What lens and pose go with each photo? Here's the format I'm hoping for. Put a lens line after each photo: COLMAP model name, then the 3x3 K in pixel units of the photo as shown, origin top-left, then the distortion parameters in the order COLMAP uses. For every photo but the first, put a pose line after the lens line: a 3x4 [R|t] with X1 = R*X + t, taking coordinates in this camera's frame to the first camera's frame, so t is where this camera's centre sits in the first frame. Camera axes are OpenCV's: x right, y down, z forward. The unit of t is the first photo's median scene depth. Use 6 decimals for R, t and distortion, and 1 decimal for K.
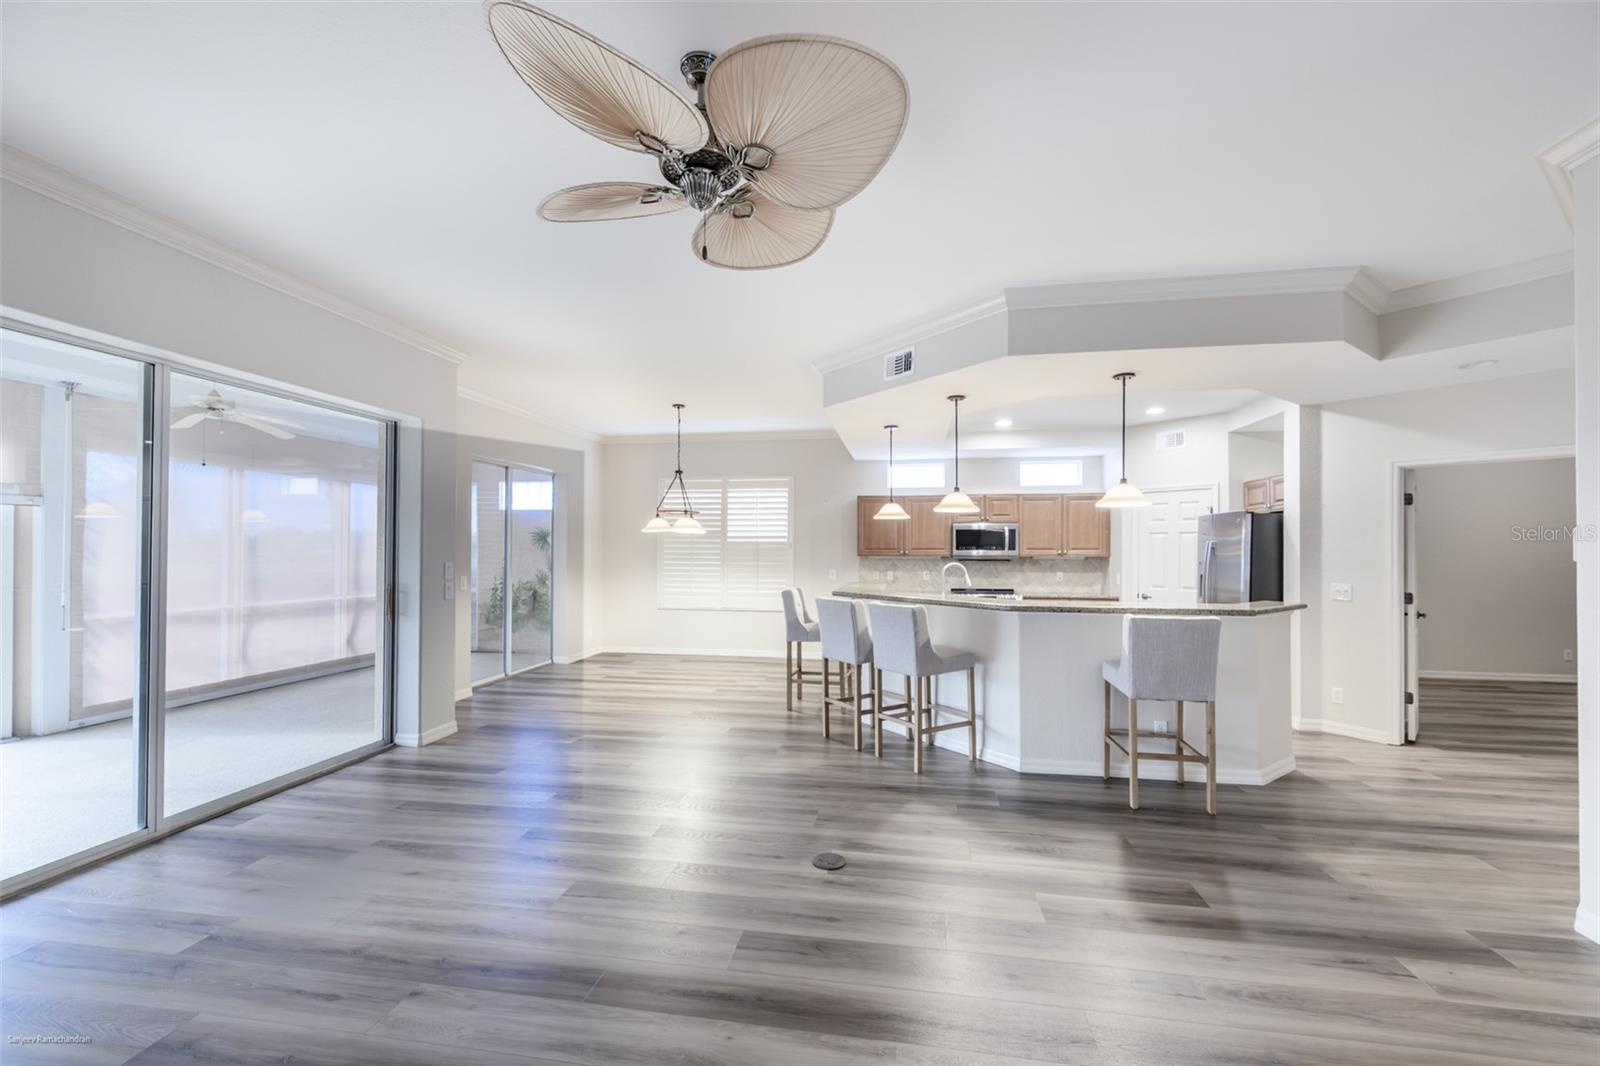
lens RADIAL K [[614.1, 0, 803.2], [0, 614.1, 543.2], [0, 0, 1]] dist [0.000175, -0.000040]
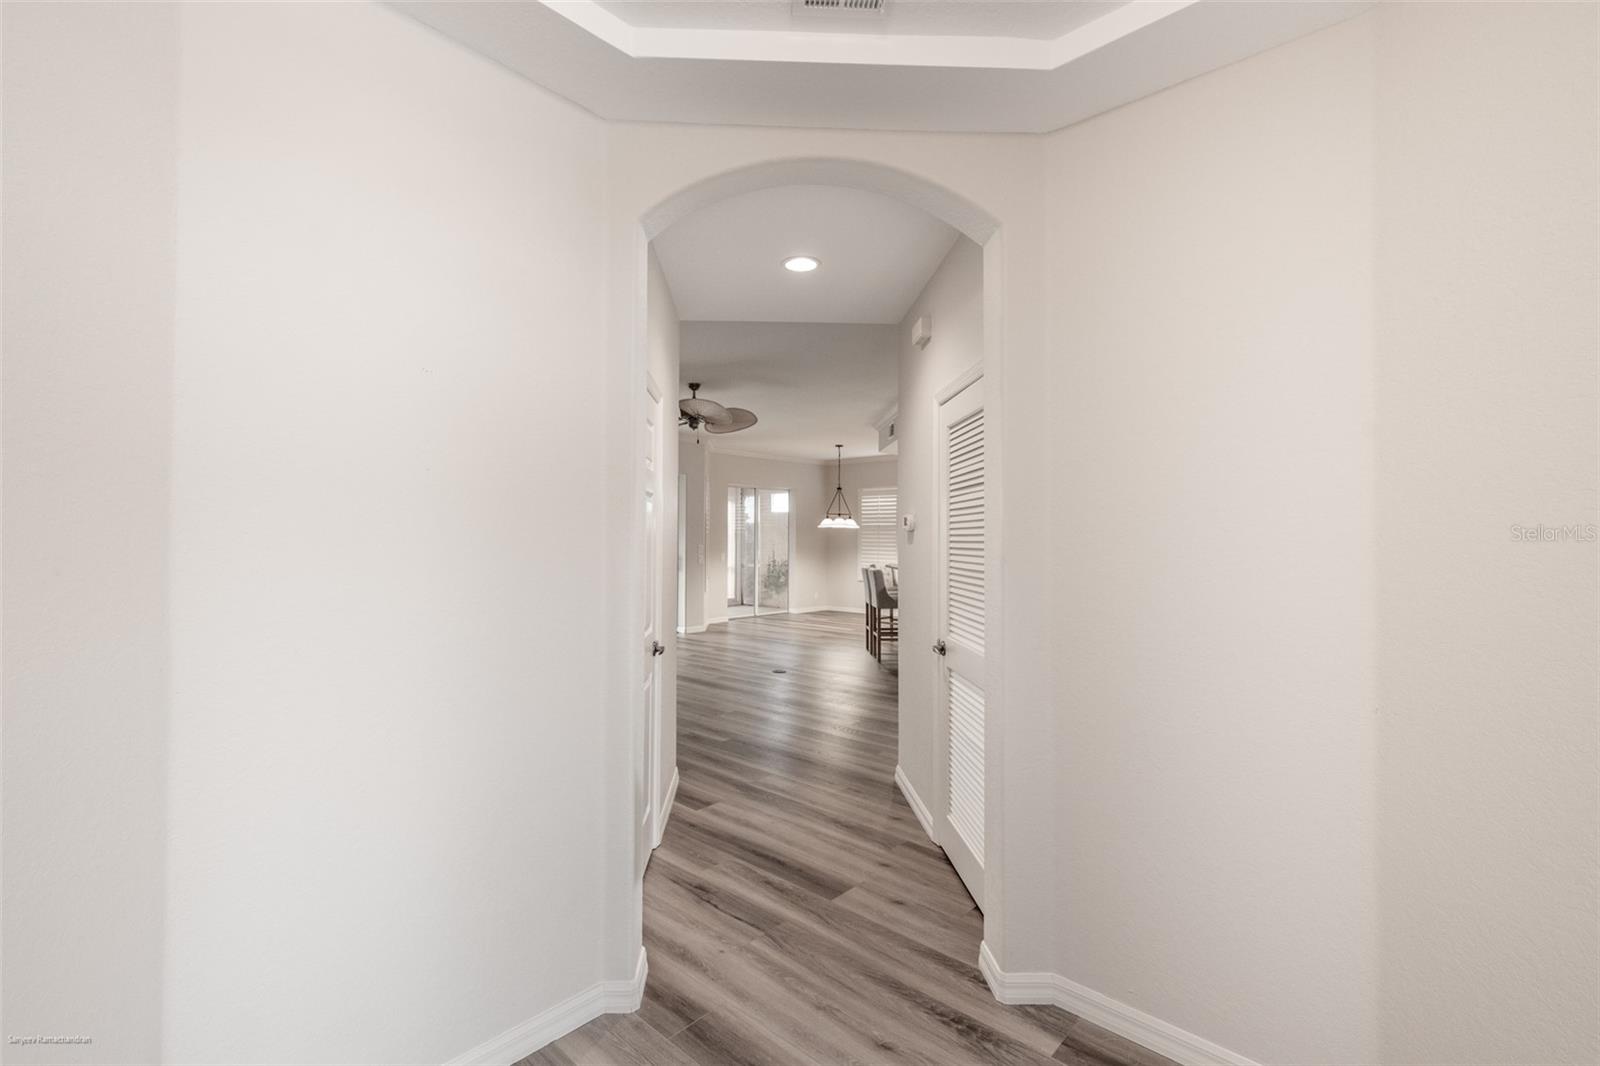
lens RADIAL K [[647.9, 0, 800.0], [0, 647.9, 533.0], [0, 0, 1]] dist [0.000302, -0.000153]
pose [[0.840932, -0.007826, -0.541084, 0.525742], [0.007138, 0.999969, -0.003370, 0.000344], [0.541094, -0.001029, 0.840962, -0.376697]]
